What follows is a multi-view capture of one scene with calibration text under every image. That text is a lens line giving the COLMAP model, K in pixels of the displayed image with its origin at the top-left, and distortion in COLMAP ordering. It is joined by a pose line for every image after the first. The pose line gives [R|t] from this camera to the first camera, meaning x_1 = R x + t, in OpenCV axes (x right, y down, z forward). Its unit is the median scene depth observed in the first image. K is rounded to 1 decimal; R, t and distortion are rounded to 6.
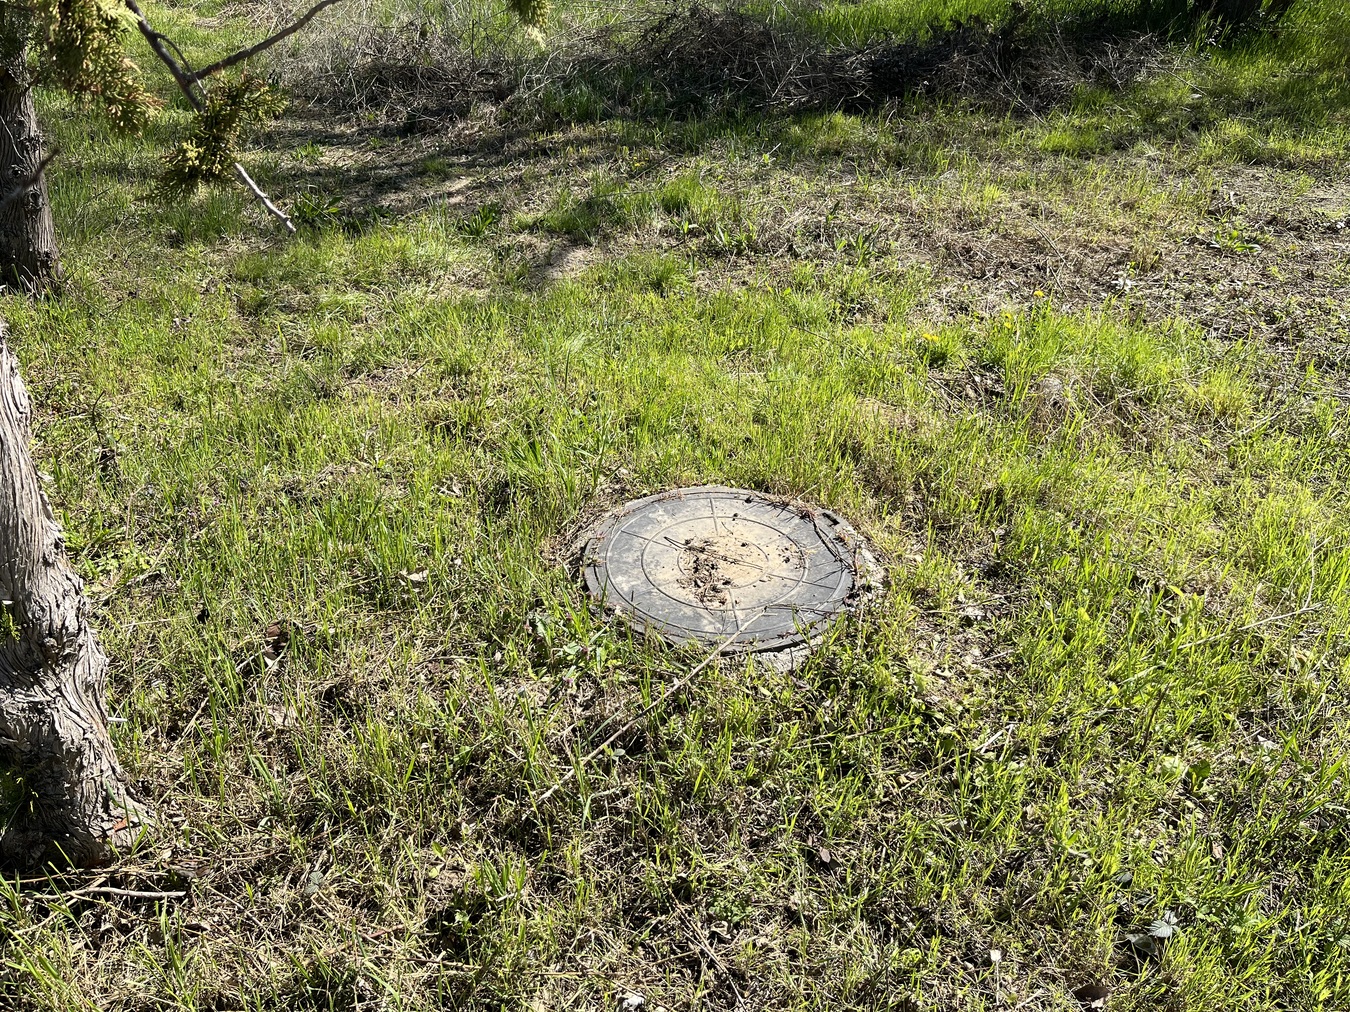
lens RADIAL K [[1023.6, 0, 661.6], [0, 1023.6, 488.0], [0, 0, 1]] dist [0.067148, -0.094269]
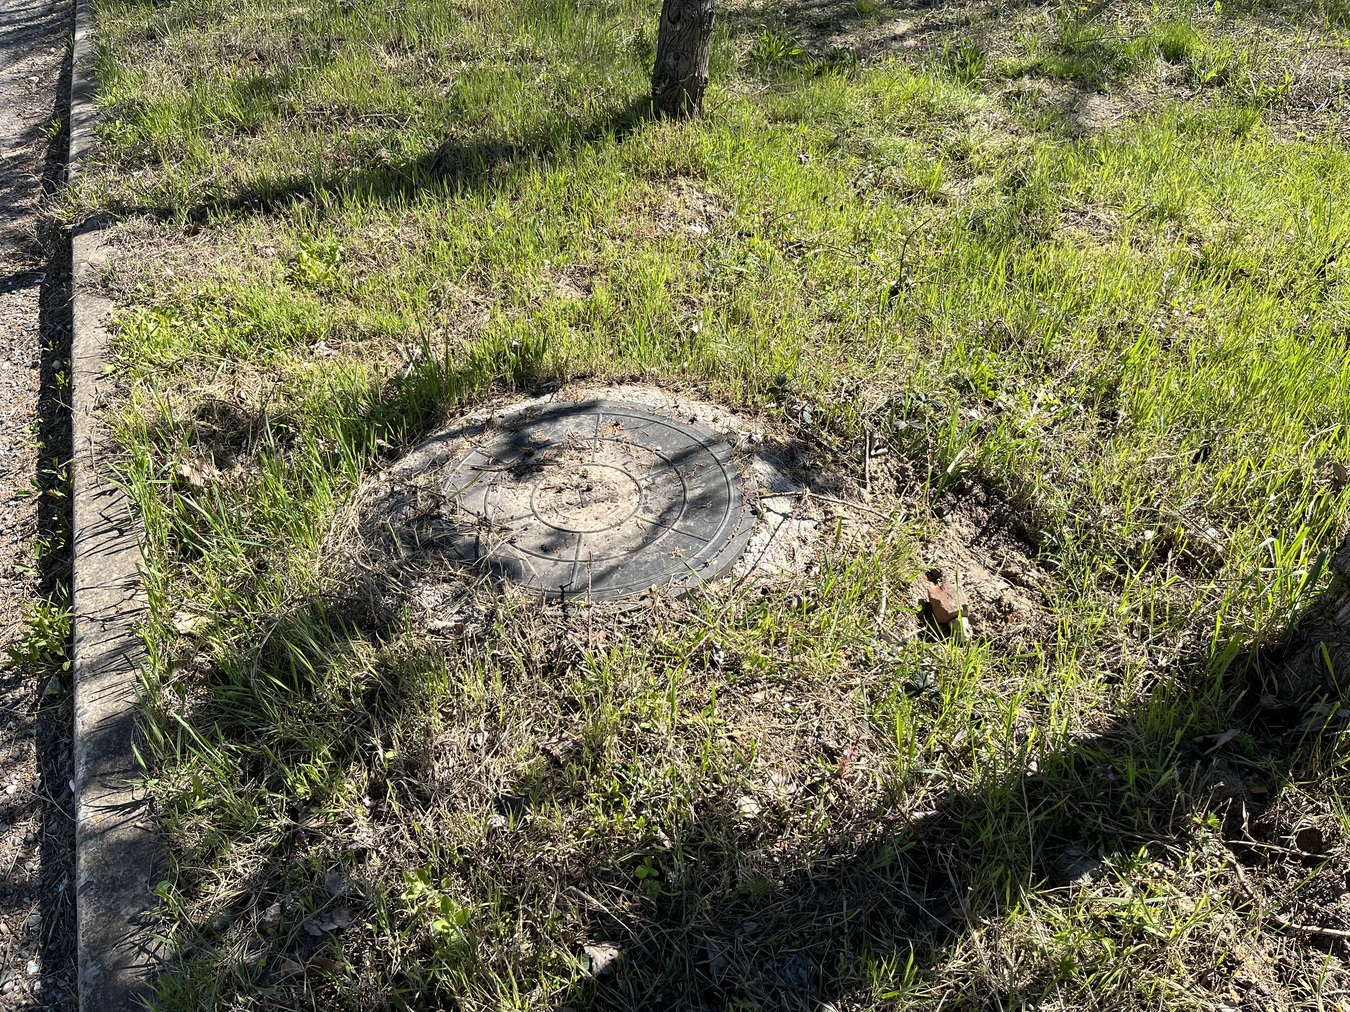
lens RADIAL K [[1023.6, 0, 669.4], [0, 1023.6, 498.5], [0, 0, 1]] dist [0.067148, -0.094269]
pose [[0.994397, 0.058127, -0.088290, -0.352320], [-0.047133, 0.991427, 0.121863, 0.028417], [0.094617, -0.117019, 0.988612, 0.007309]]
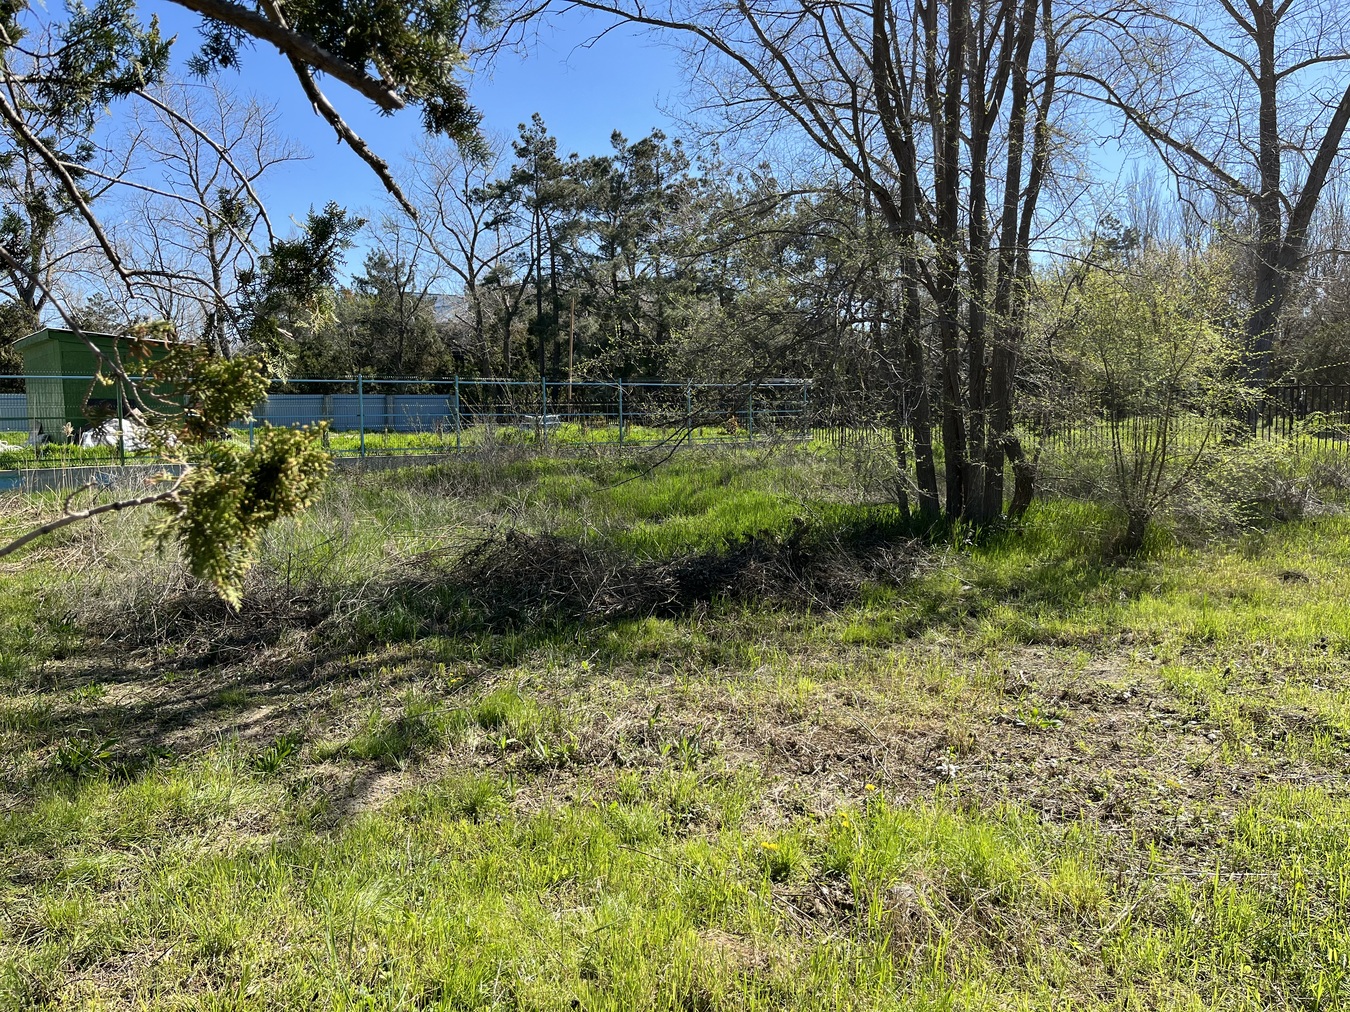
lens RADIAL K [[1023.6, 0, 671.1], [0, 1023.6, 495.8], [0, 0, 1]] dist [0.067148, -0.094269]
pose [[0.983548, -0.033425, 0.177530, 0.014500], [0.109821, 0.890918, -0.440687, -0.020517], [-0.143435, 0.452933, 0.879931, 0.039064]]
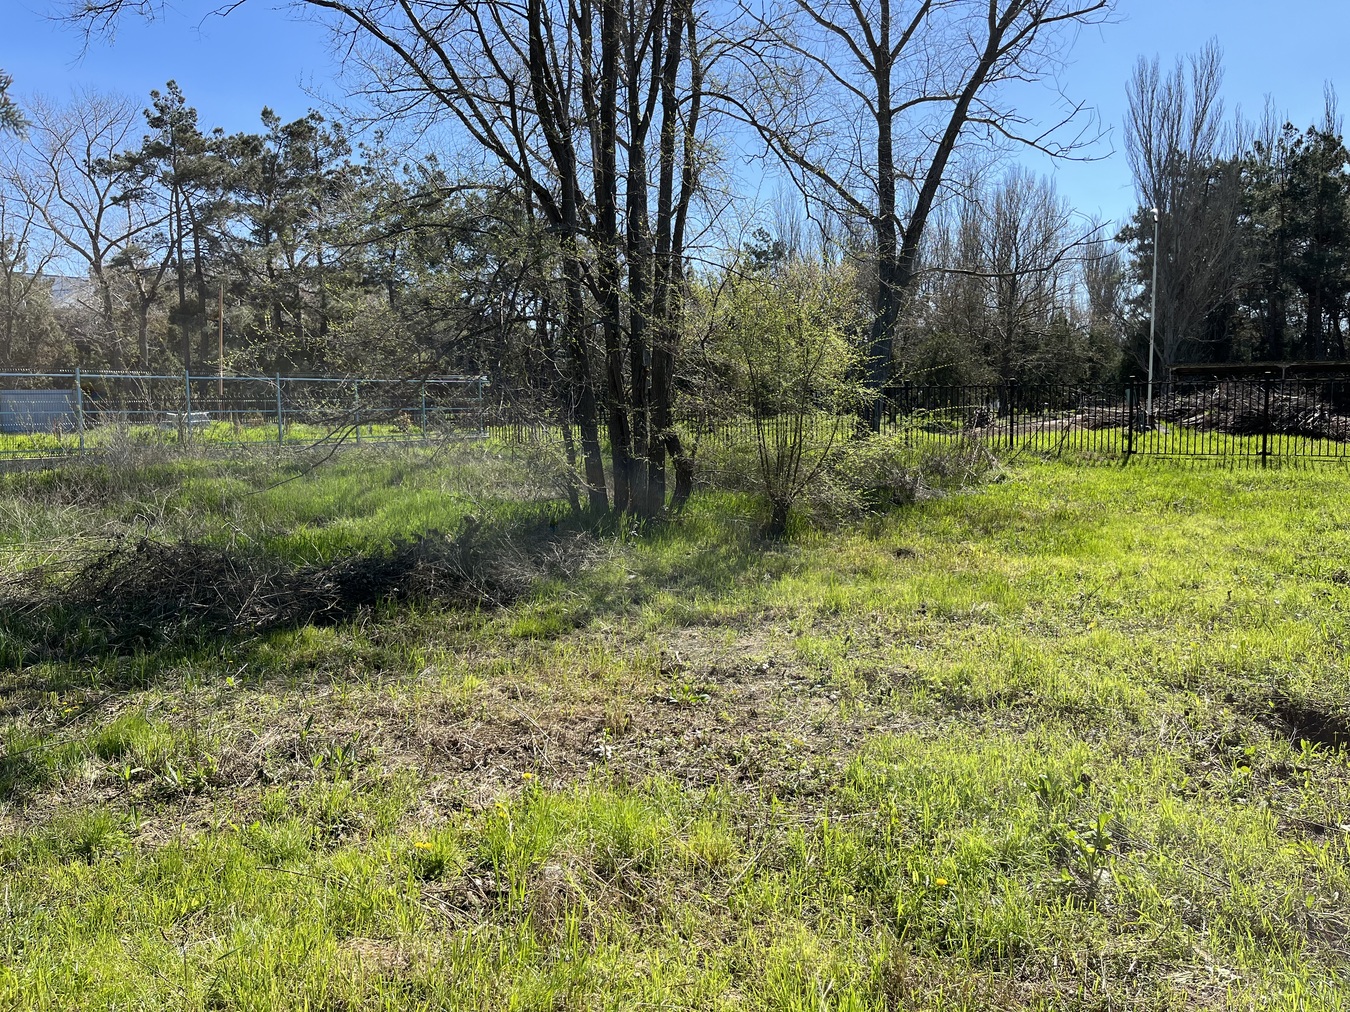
lens RADIAL K [[1023.6, 0, 669.7], [0, 1023.6, 495.4], [0, 0, 1]] dist [0.067148, -0.094269]
pose [[0.882885, -0.058222, 0.465966, 0.033124], [0.260178, 0.886706, -0.382179, -0.010707], [-0.390923, 0.458654, 0.798007, 0.027683]]
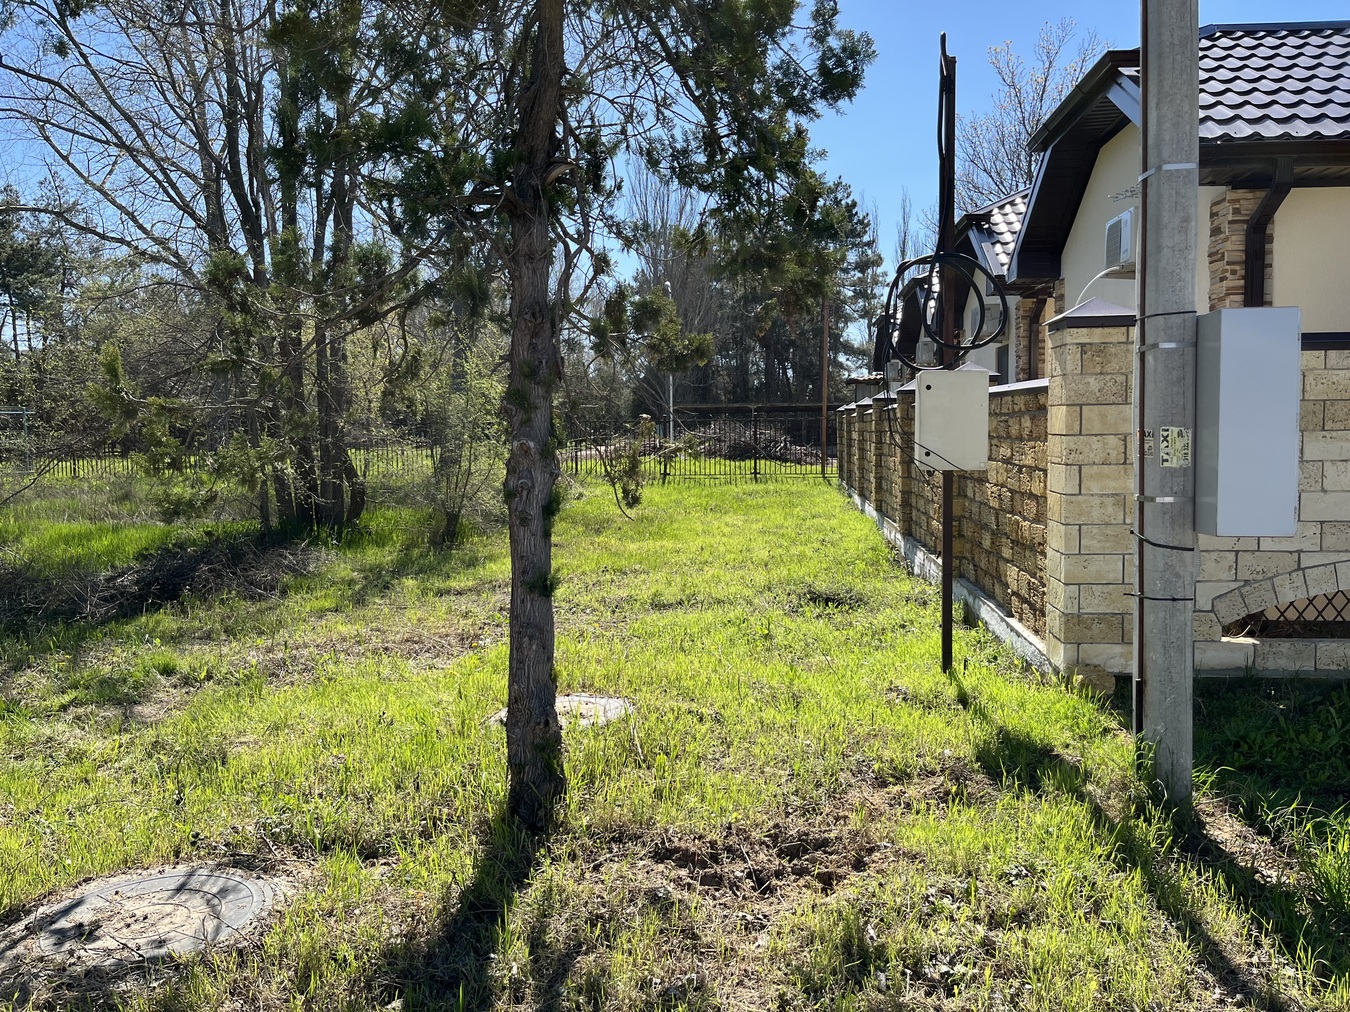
lens RADIAL K [[1023.6, 0, 663.7], [0, 1023.6, 504.9], [0, 0, 1]] dist [0.067148, -0.094269]
pose [[0.585252, -0.072283, 0.807624, -0.681325], [0.438416, 0.866084, -0.240187, 0.134146], [-0.682109, 0.494645, 0.538567, -0.224694]]
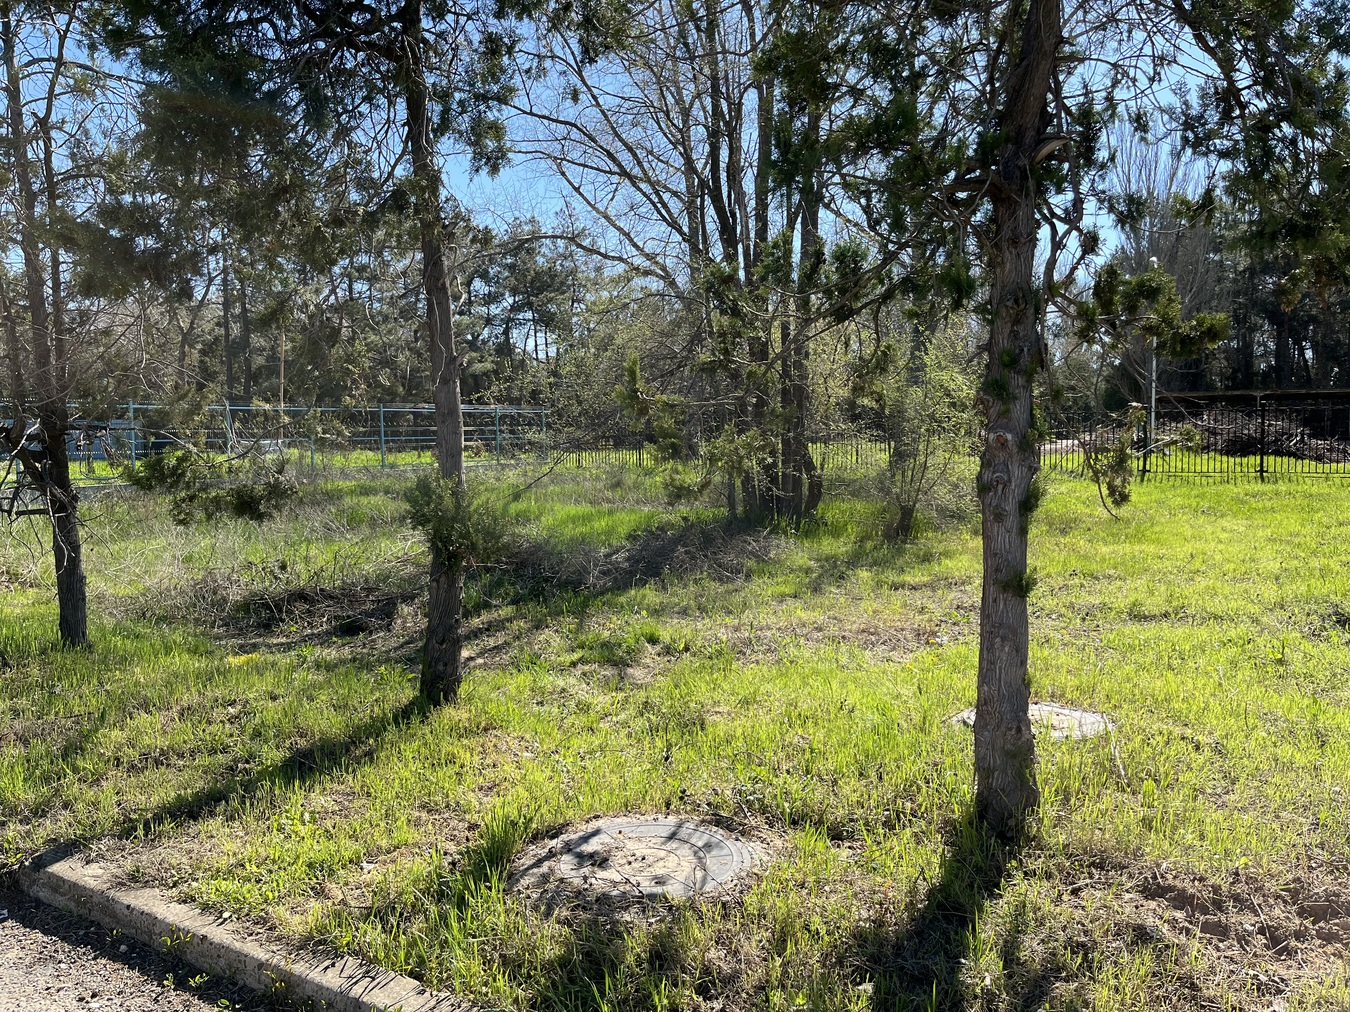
lens RADIAL K [[1023.6, 0, 665.0], [0, 1023.6, 496.6], [0, 0, 1]] dist [0.067148, -0.094269]
pose [[0.870256, -0.051306, 0.489921, -0.693005], [0.275532, 0.875128, -0.397786, 0.130431], [-0.408335, 0.481164, 0.775722, -0.217984]]
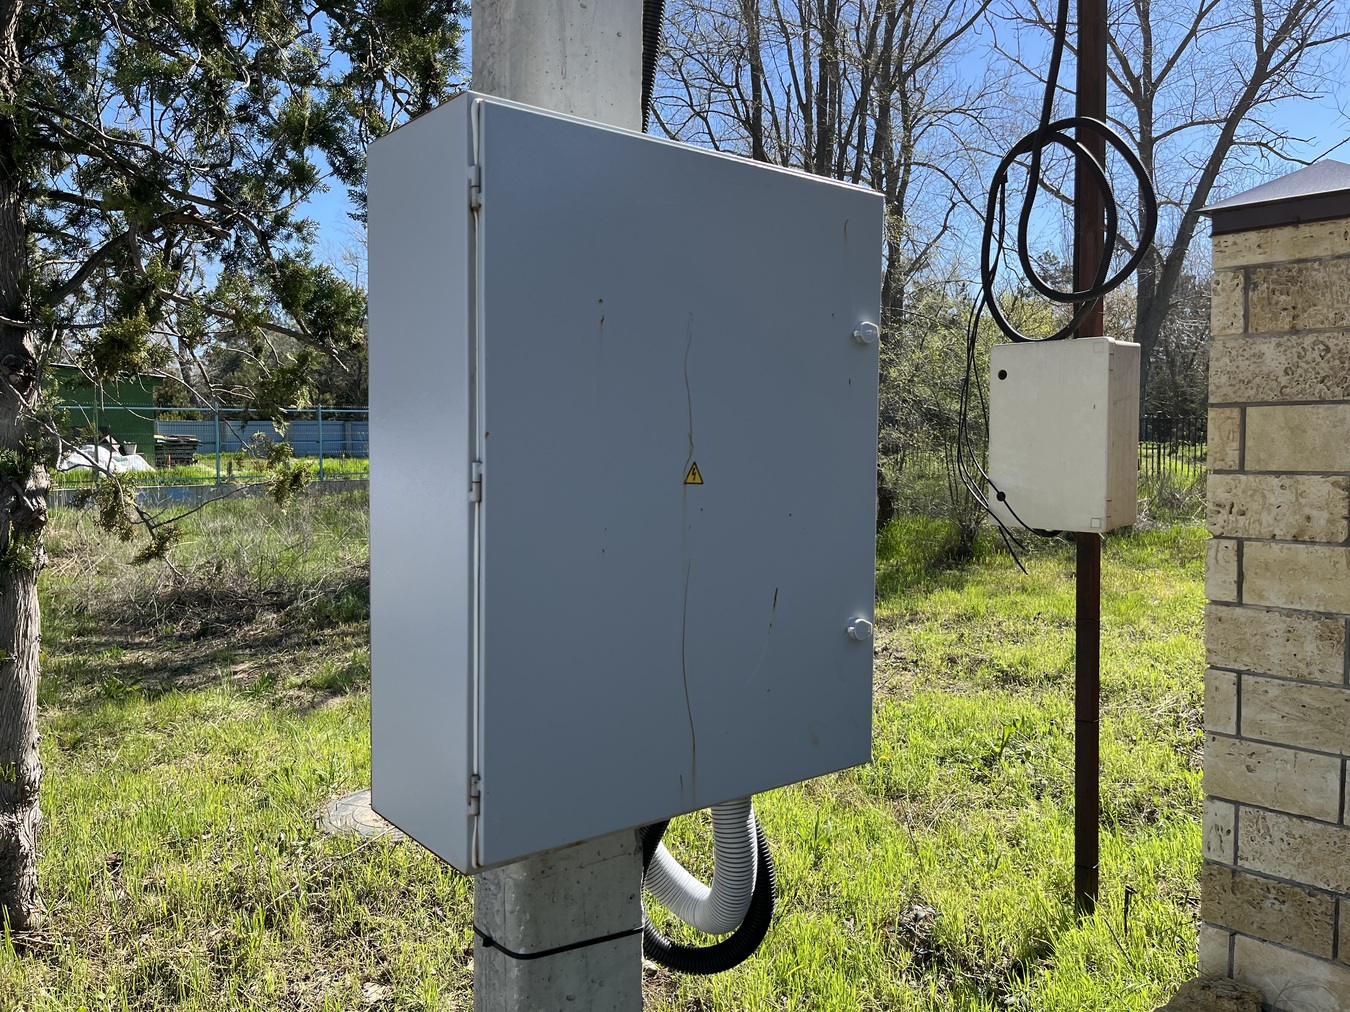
lens RADIAL K [[1023.6, 0, 665.0], [0, 1023.6, 500.3], [0, 0, 1]] dist [0.067148, -0.094269]
pose [[0.977614, -0.028635, 0.208450, 0.062508], [0.122901, 0.881836, -0.455258, 0.199122], [-0.170783, 0.470685, 0.865614, -0.339360]]
